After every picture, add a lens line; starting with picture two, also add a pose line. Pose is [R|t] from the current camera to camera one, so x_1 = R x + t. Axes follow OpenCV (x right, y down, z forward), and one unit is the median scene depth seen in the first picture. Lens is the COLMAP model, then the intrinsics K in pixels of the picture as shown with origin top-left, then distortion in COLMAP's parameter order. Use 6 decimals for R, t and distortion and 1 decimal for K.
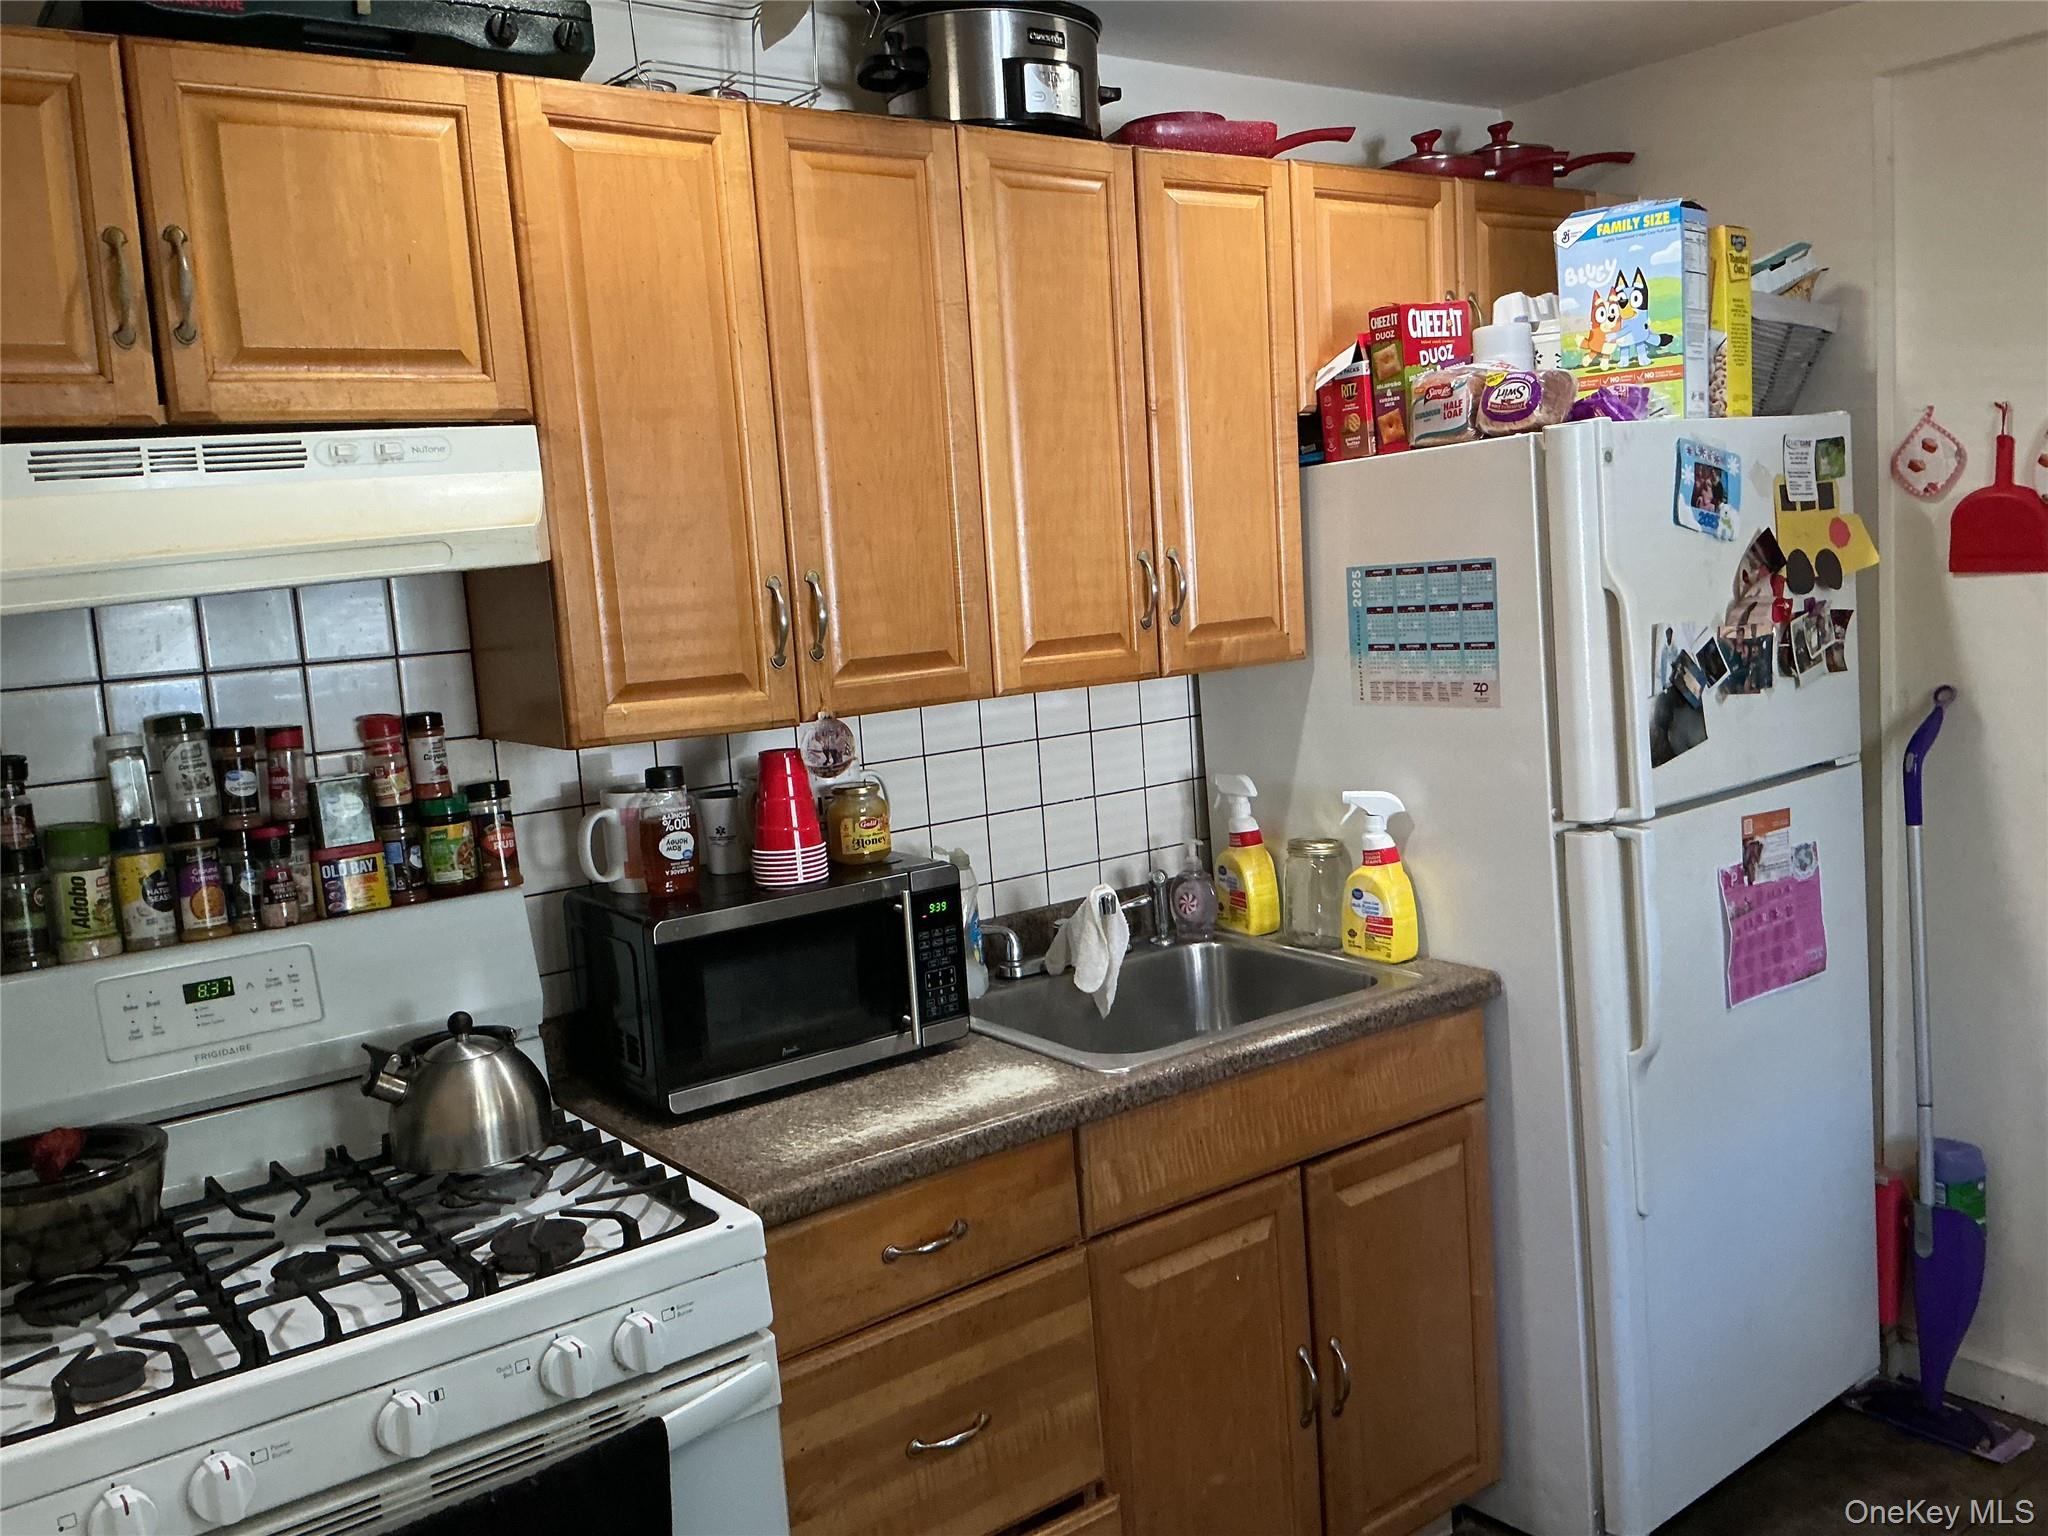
lens RADIAL K [[1708.4, 0, 1021.1], [0, 1708.4, 773.1], [0, 0, 1]] dist [0.075929, -0.149076]
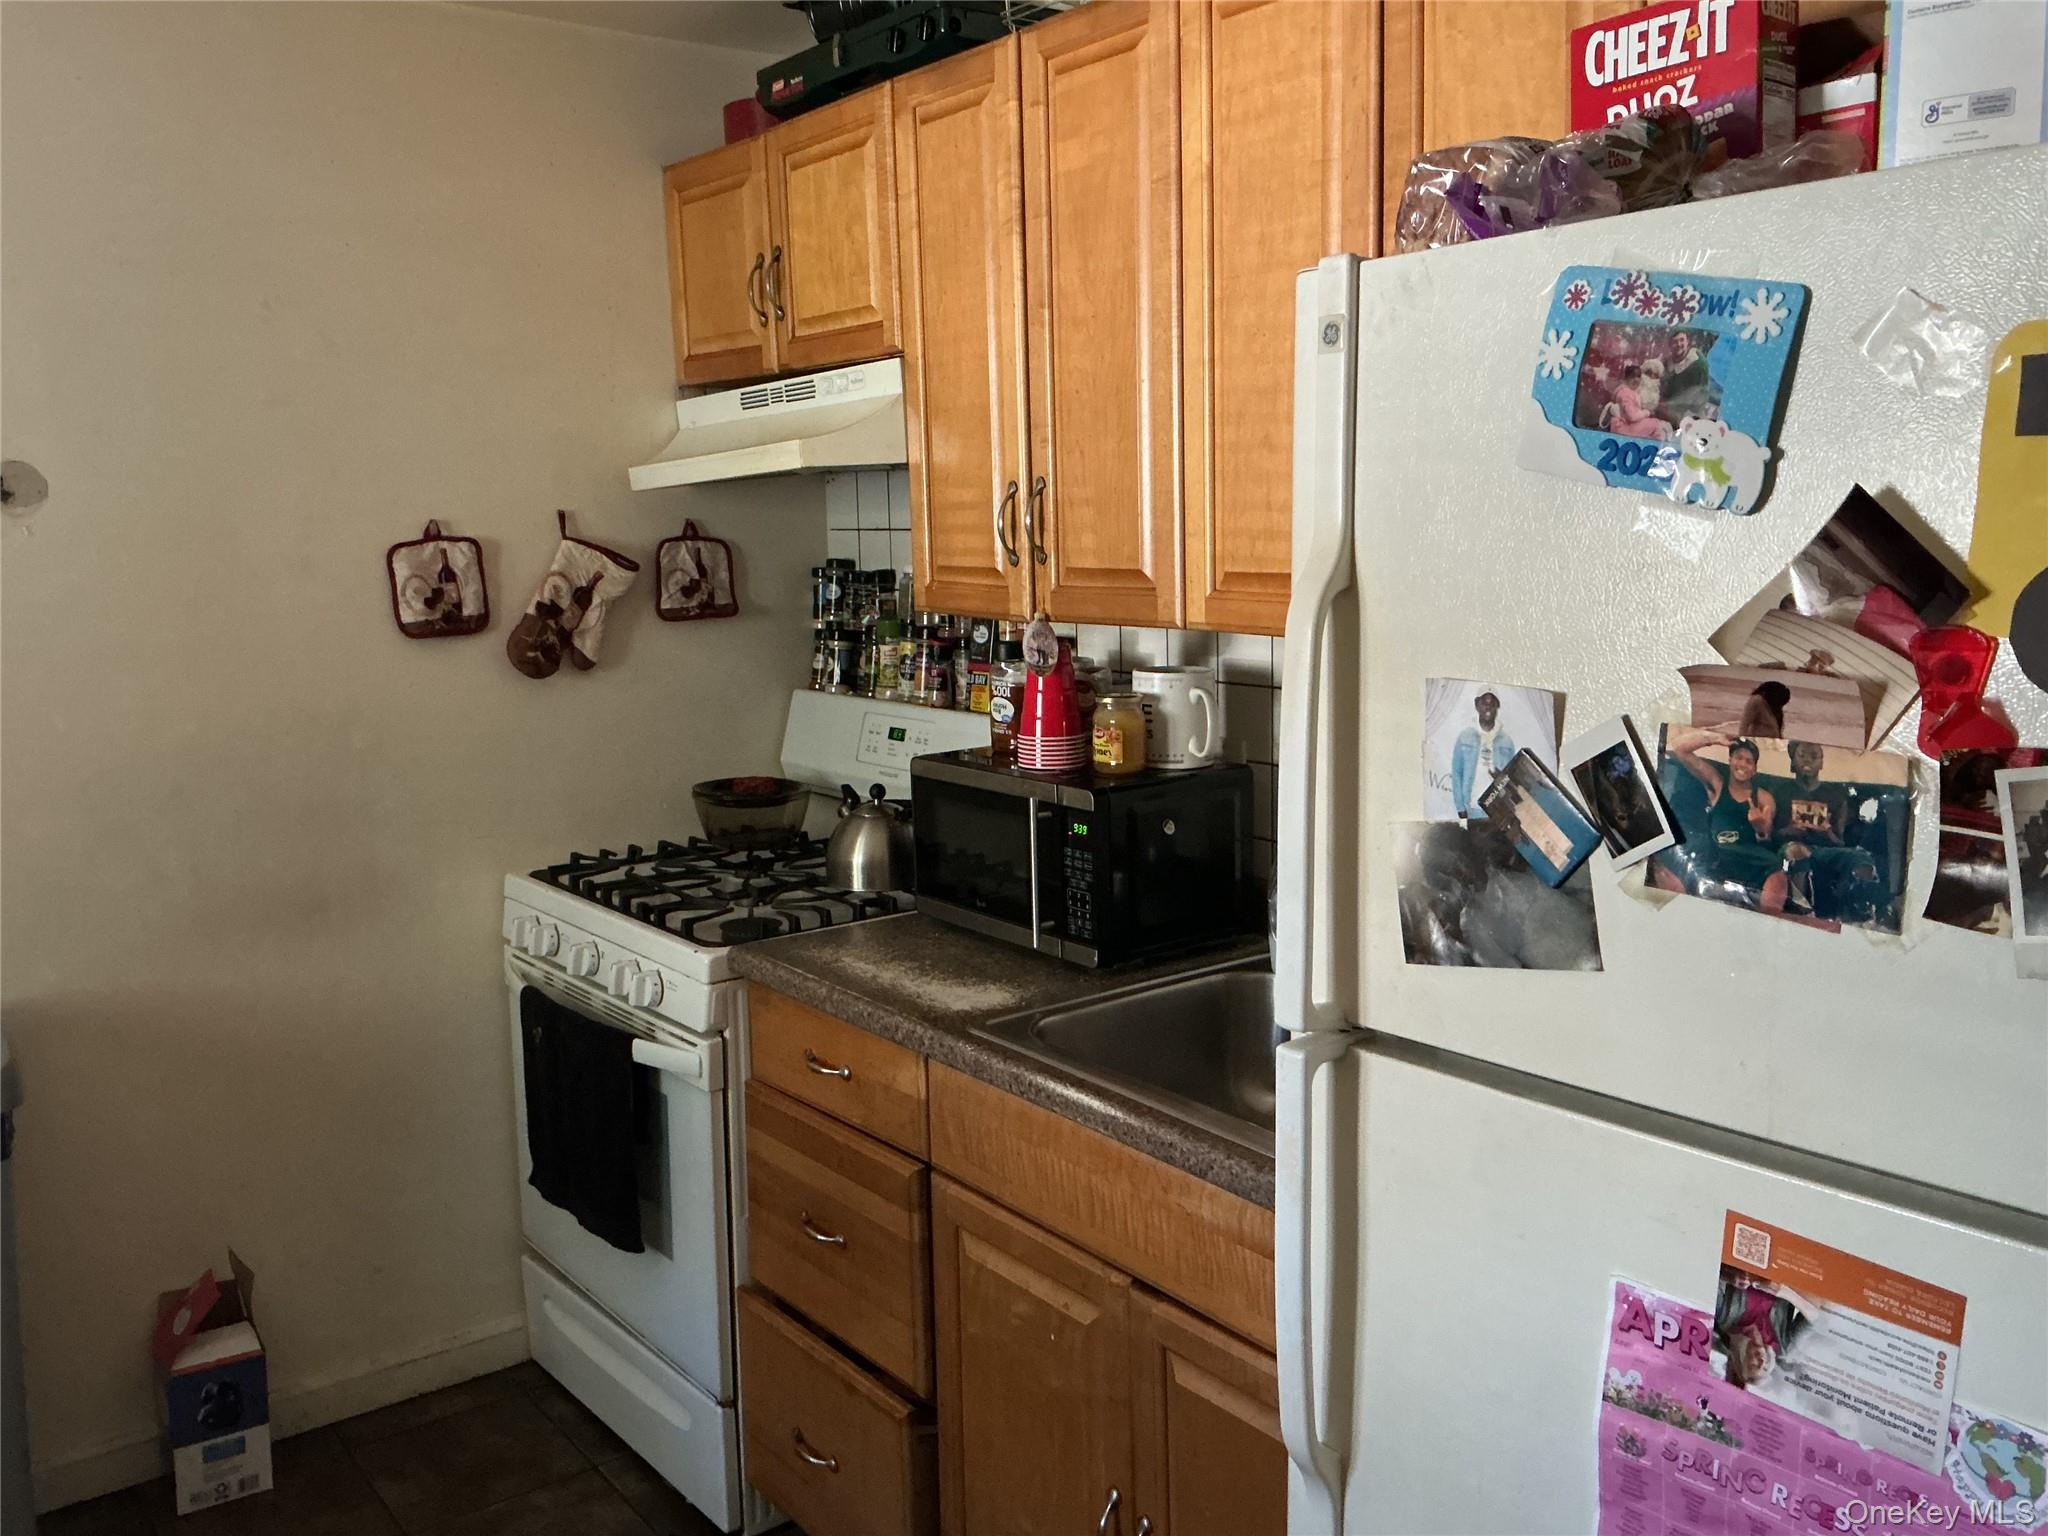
lens RADIAL K [[1708.4, 0, 1018.1], [0, 1708.4, 769.0], [0, 0, 1]] dist [0.075929, -0.149076]
pose [[0.000725, 0.218977, -0.975730, 0.808684], [-0.101208, 0.970736, 0.217781, -0.148024], [0.994865, 0.098594, 0.022866, 0.842300]]
